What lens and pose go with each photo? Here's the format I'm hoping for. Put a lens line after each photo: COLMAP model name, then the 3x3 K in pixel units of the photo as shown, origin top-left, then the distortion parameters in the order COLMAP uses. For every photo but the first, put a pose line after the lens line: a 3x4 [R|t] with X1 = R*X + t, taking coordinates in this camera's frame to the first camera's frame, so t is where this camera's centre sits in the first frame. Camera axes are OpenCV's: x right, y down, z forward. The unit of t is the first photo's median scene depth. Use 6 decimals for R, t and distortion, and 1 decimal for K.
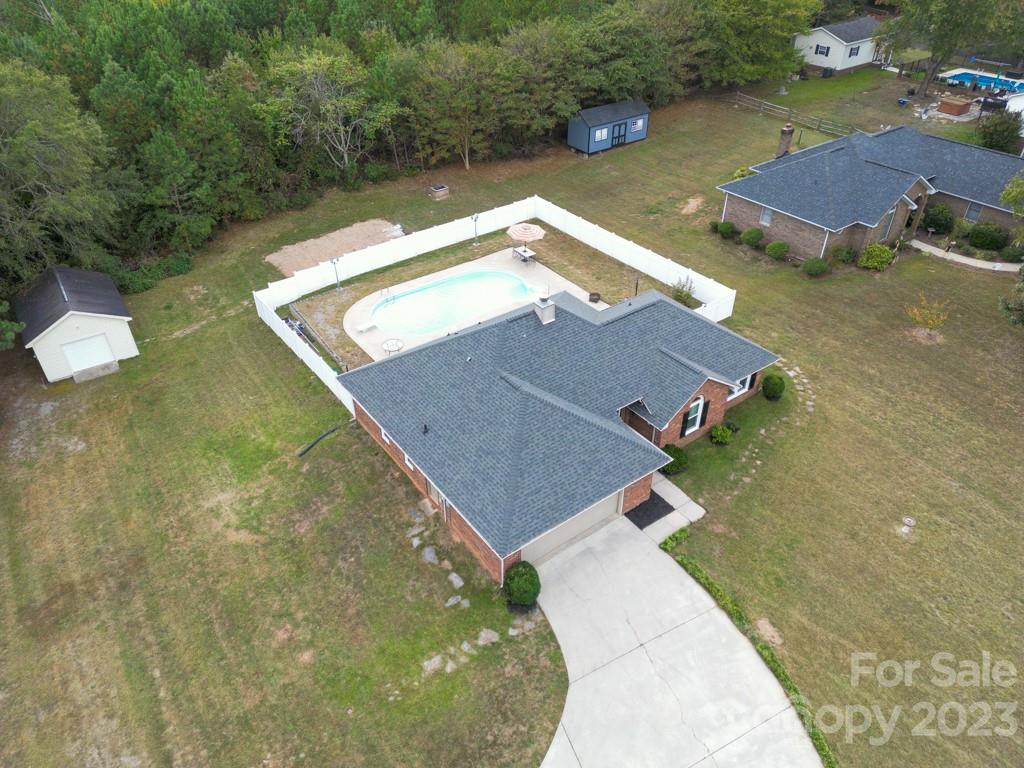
lens RADIAL K [[715.6, 0, 516.0], [0, 715.6, 384.9], [0, 0, 1]] dist [0.075818, -0.066749]
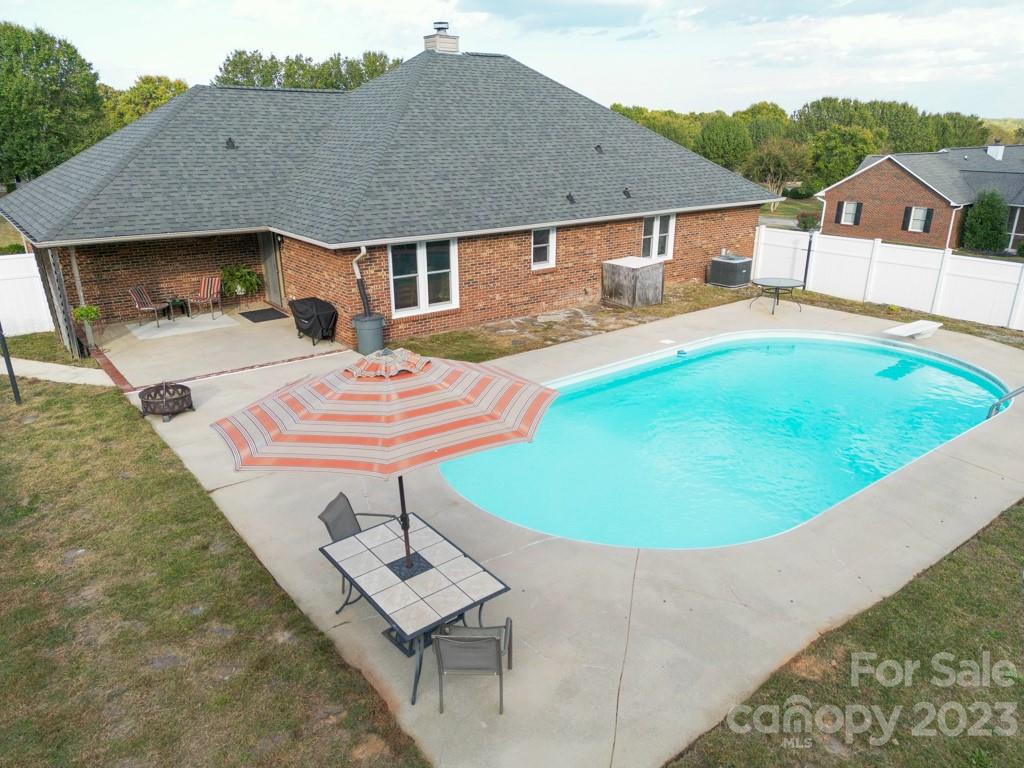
lens RADIAL K [[718.0, 0, 513.4], [0, 718.0, 386.4], [0, 0, 1]] dist [0.046550, -0.034092]
pose [[-0.999636, 0.014335, -0.022858, -0.004247], [-0.011051, 0.555327, 0.831559, -0.431697], [0.024614, 0.831509, -0.554966, 1.473412]]
